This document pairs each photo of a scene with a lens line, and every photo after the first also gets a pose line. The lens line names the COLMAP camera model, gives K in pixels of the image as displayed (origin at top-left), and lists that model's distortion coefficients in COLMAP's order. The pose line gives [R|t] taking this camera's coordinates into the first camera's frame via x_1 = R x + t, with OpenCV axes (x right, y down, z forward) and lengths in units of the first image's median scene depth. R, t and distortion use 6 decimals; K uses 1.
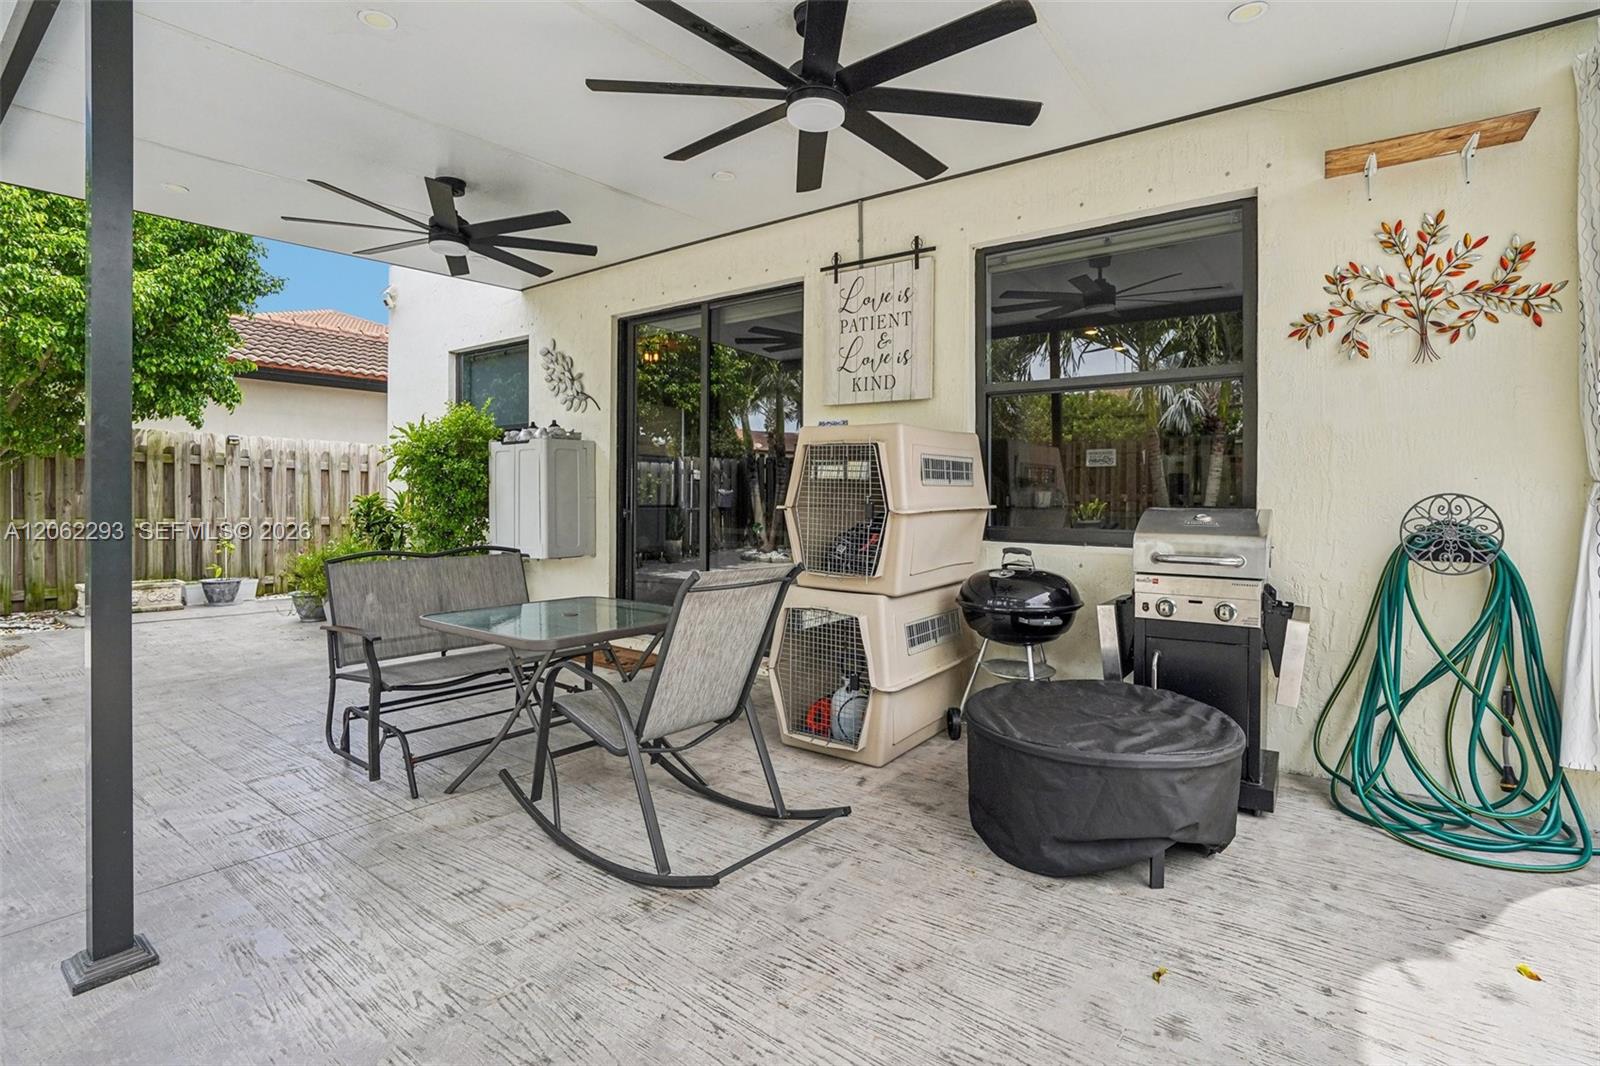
lens RADIAL K [[778.5, 0, 796.2], [0, 778.5, 495.4], [0, 0, 1]] dist [-0.016278, 0.001752]
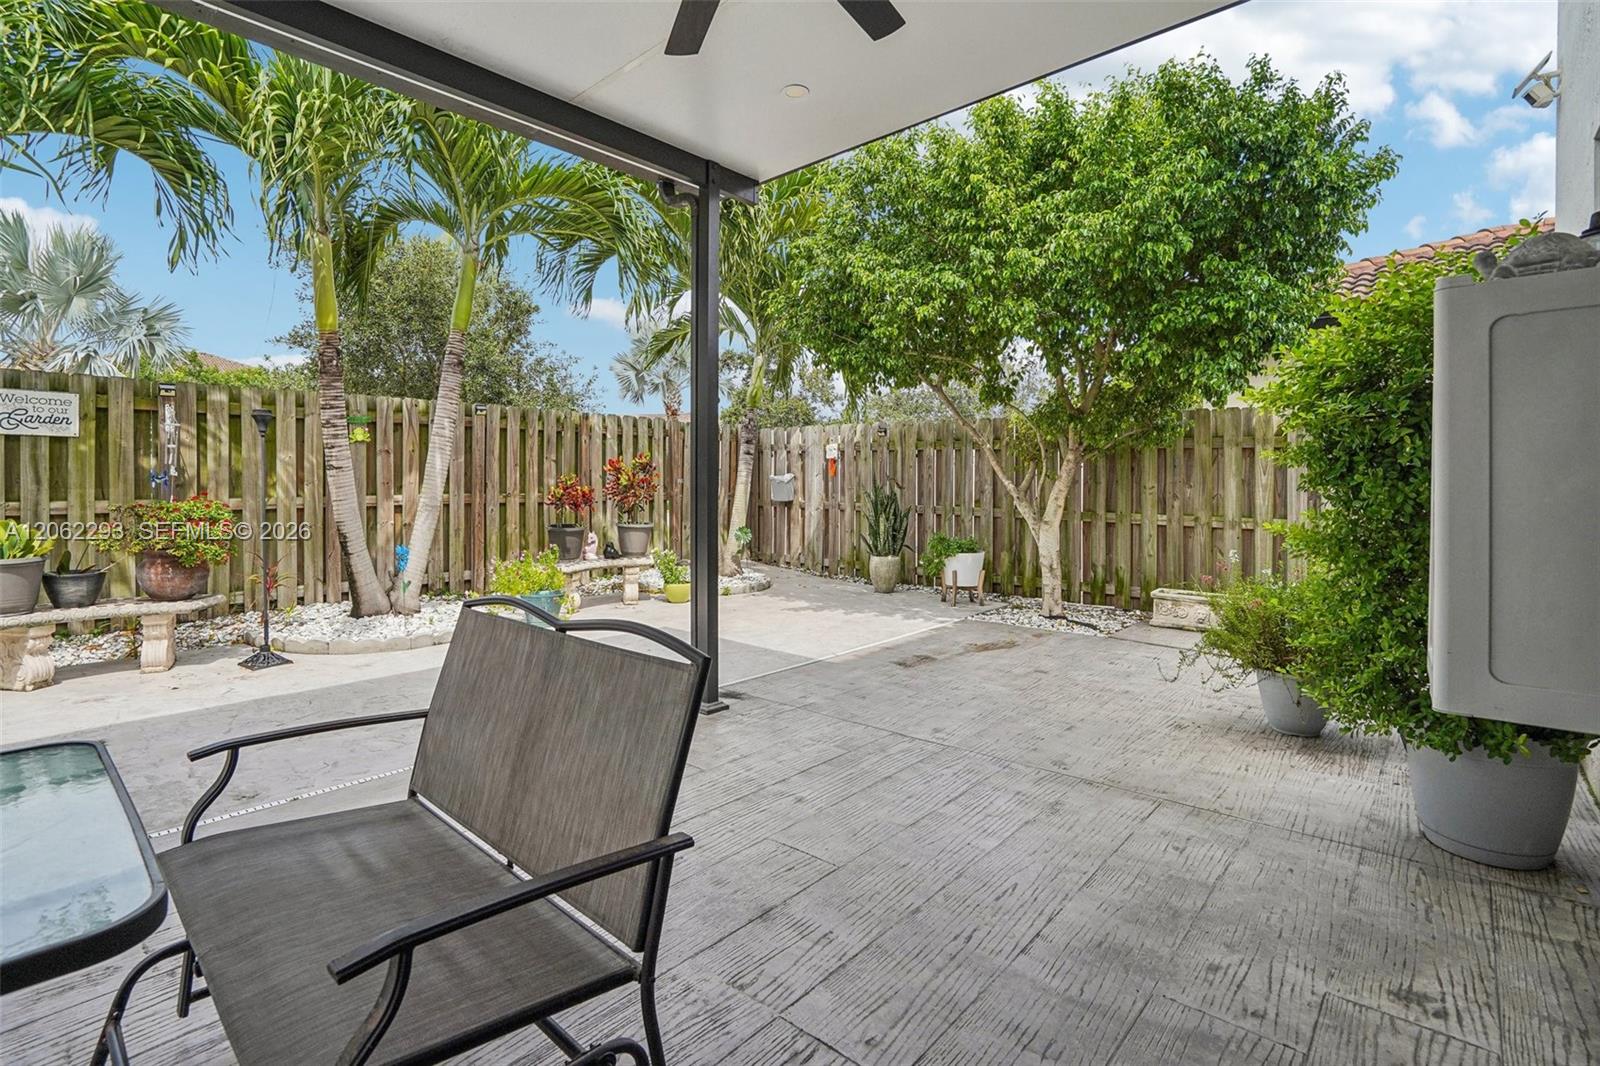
lens RADIAL K [[741.2, 0, 813.1], [0, 741.2, 490.1], [0, 0, 1]] dist [-0.030119, 0.001610]
pose [[-0.071973, 0.003530, -0.997400, -0.108926], [-0.007719, 0.999962, 0.004096, 0.001732], [0.997377, 0.007994, -0.071943, 1.093565]]
